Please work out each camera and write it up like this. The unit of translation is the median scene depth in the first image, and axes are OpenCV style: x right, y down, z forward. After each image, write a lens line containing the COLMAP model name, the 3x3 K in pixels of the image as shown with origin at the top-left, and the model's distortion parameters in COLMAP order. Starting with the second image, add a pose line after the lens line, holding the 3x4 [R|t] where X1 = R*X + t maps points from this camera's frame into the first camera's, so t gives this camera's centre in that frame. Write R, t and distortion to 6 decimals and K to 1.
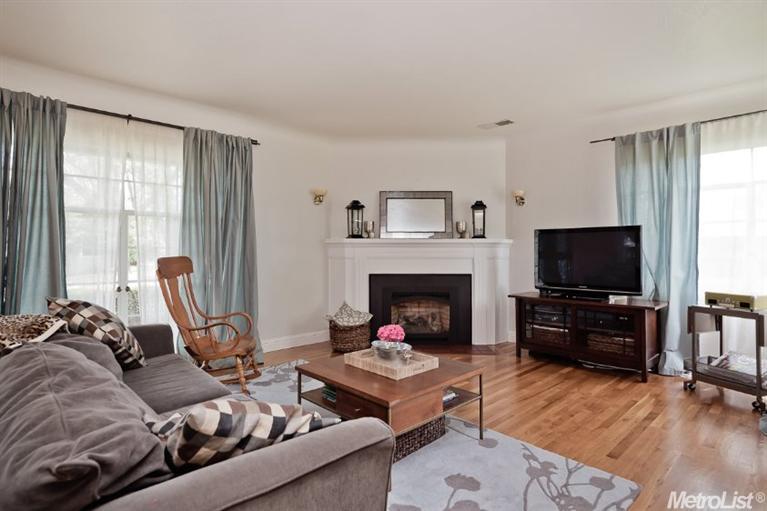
lens RADIAL K [[429.4, 0, 385.9], [0, 429.4, 253.3], [0, 0, 1]] dist [0.005792, 0.000601]
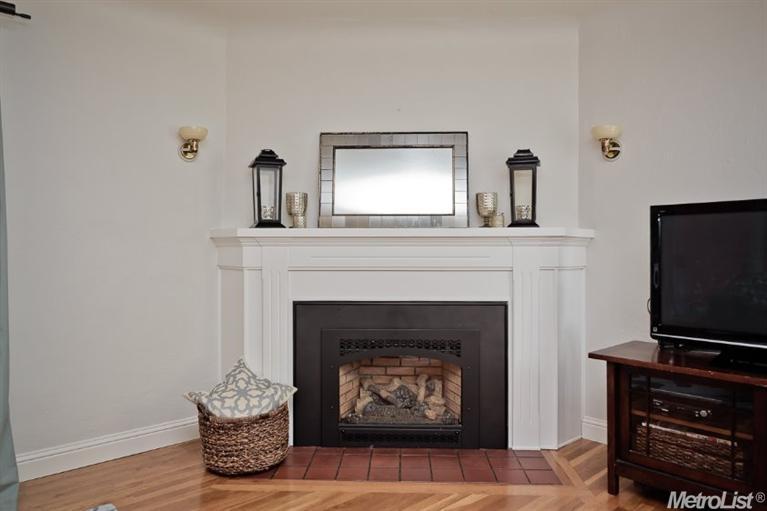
lens RADIAL K [[515.3, 0, 380.8], [0, 515.3, 251.4], [0, 0, 1]] dist [-0.021648, 0.001435]
pose [[0.998244, -0.000209, -0.059233, 0.092922], [0.000117, 0.999999, -0.001568, -0.007083], [0.059234, 0.001559, 0.998243, 0.422419]]
